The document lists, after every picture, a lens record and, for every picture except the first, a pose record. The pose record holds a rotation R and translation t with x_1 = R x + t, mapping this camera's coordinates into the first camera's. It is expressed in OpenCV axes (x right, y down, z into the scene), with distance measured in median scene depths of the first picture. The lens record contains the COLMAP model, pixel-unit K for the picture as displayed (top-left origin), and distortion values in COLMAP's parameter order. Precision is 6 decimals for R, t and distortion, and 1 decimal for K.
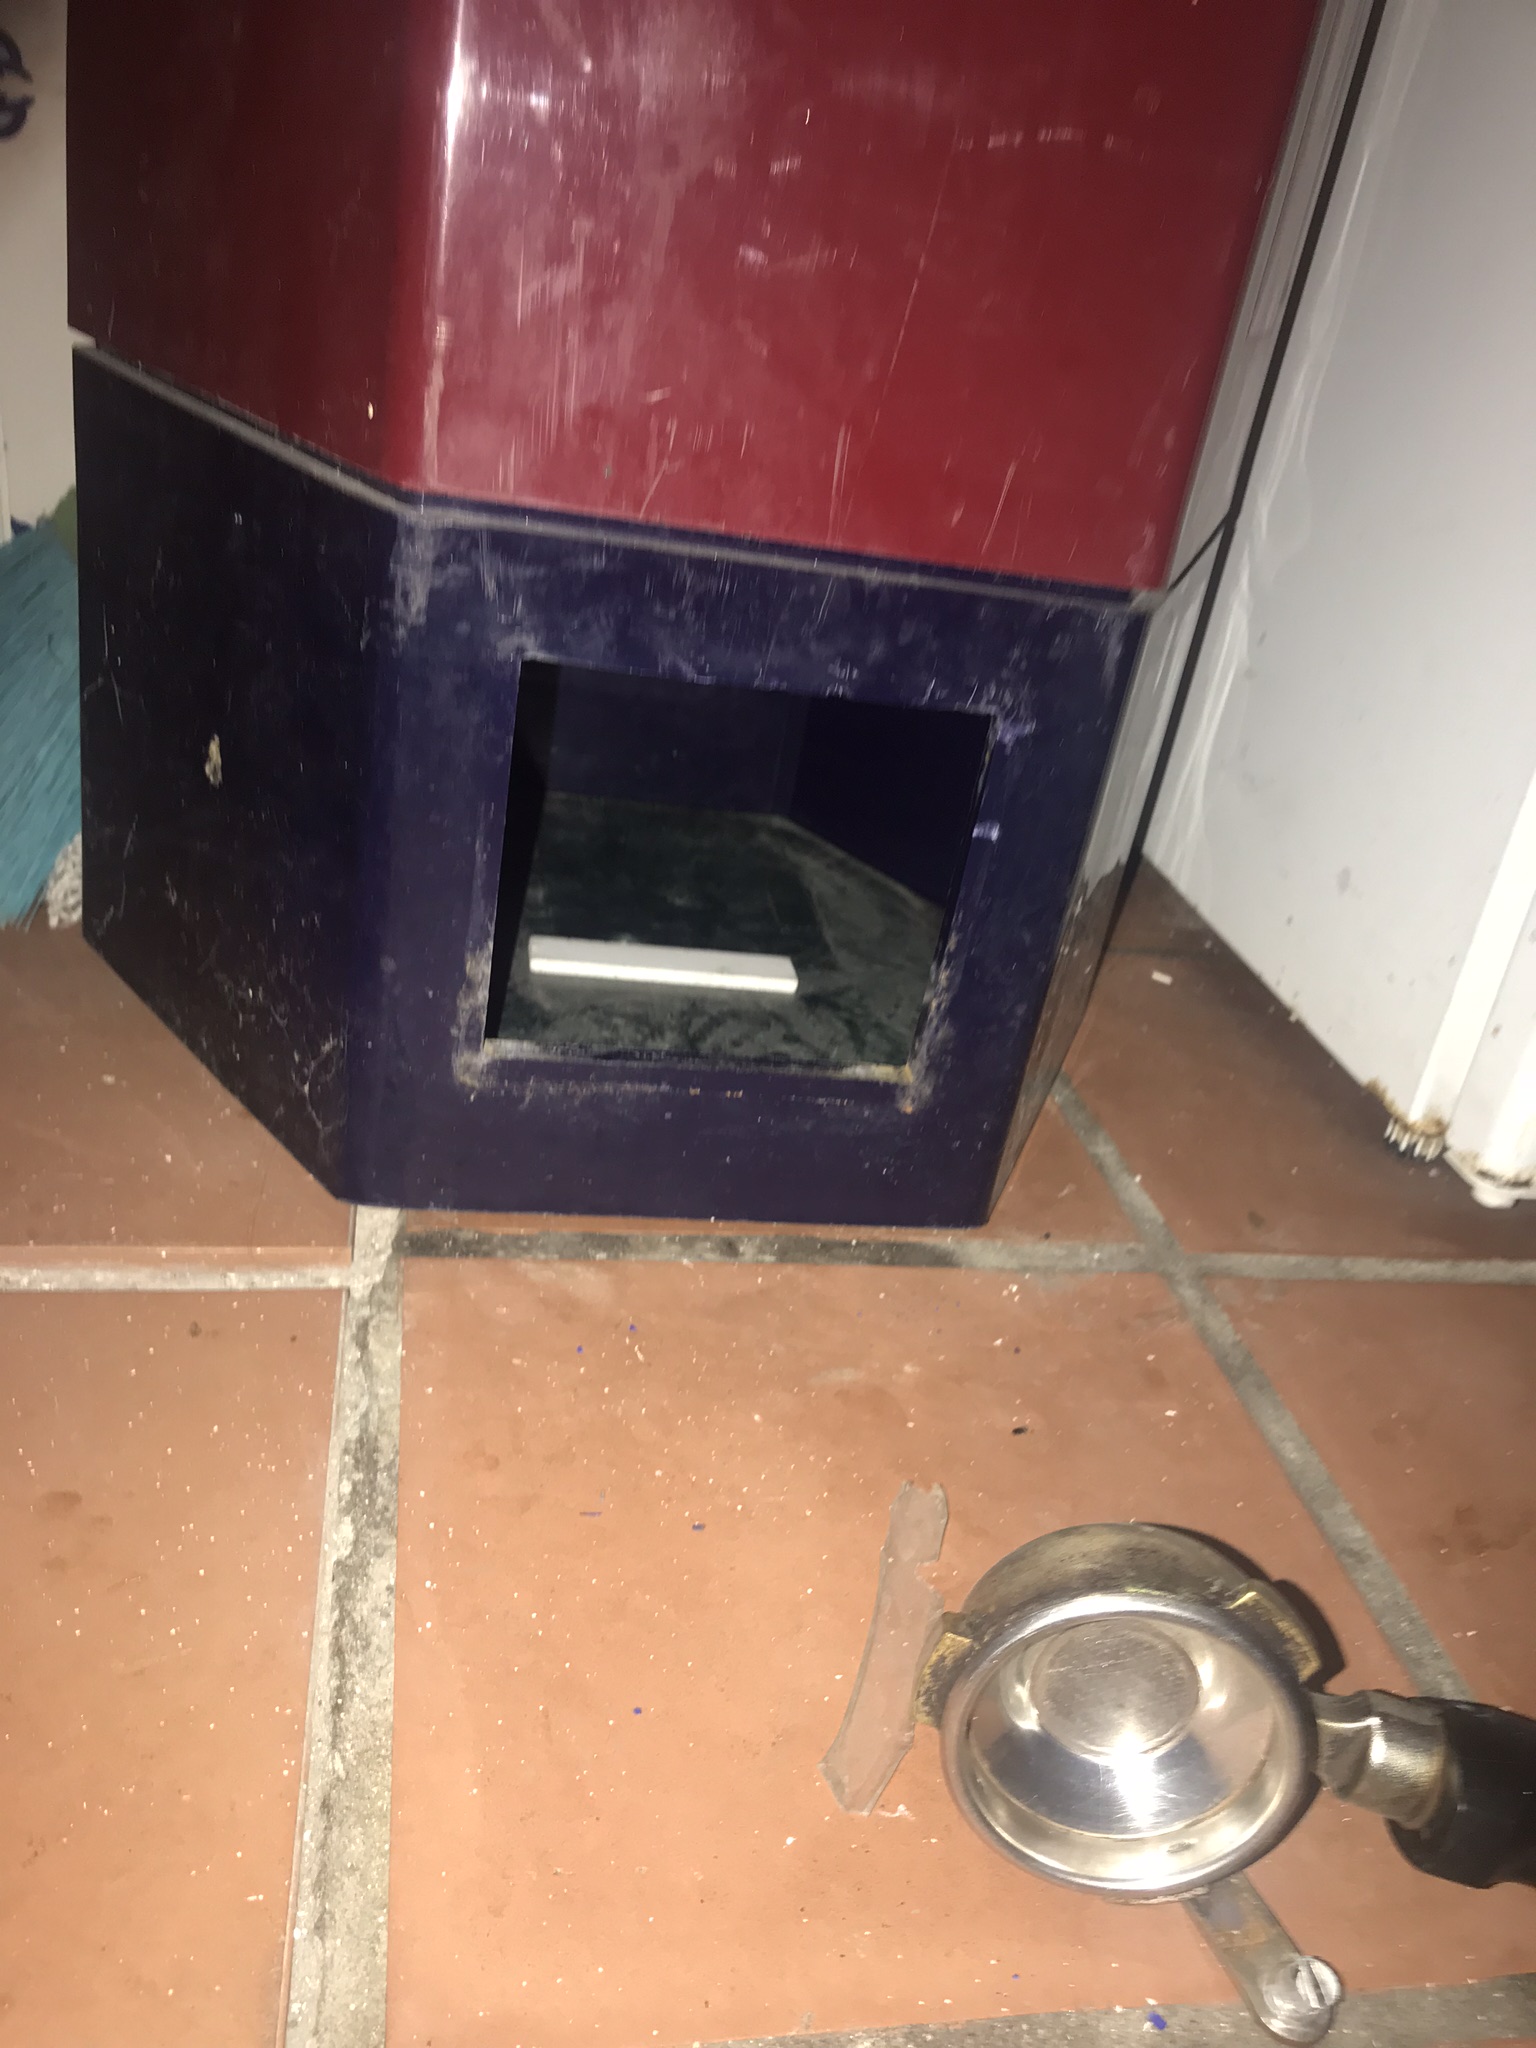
lens RADIAL K [[1798.4, 0, 766.8], [0, 1798.4, 1026.3], [0, 0, 1]] dist [-0.019944, -0.009589]
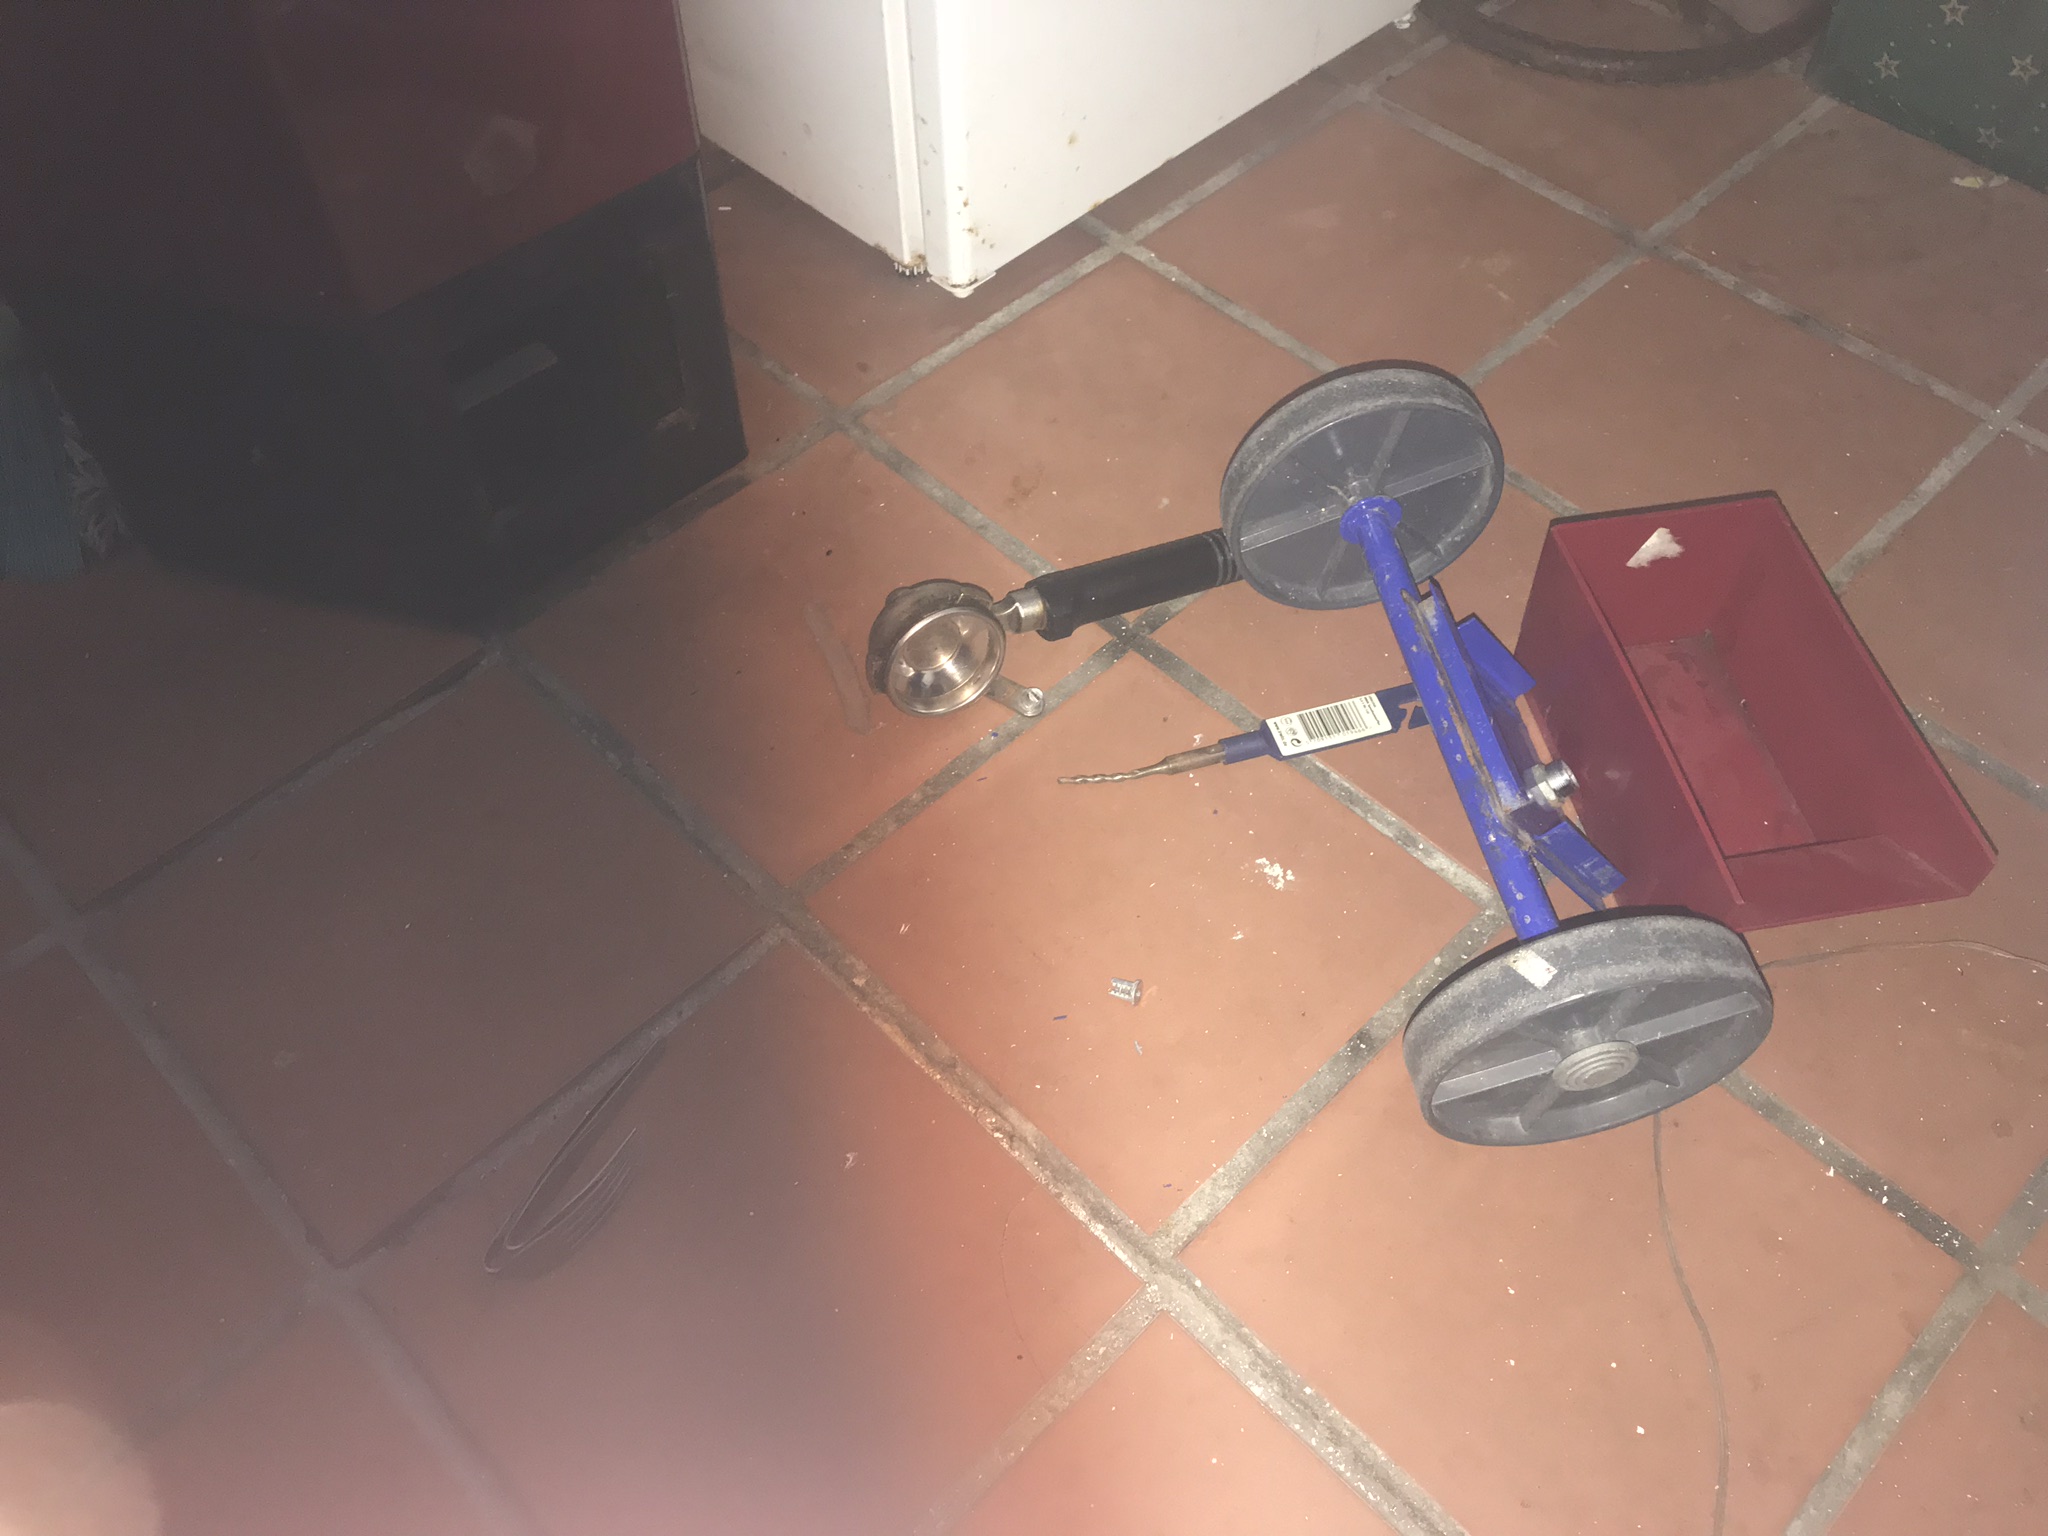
lens RADIAL K [[1698.6, 0, 1024.2], [0, 1698.6, 768.3], [0, 0, 1]] dist [0.008437, -0.048978]
pose [[0.819920, -0.537939, 0.195840, -0.206429], [0.387864, 0.773604, 0.501097, -0.506667], [-0.421062, -0.334900, 0.842940, -0.904874]]
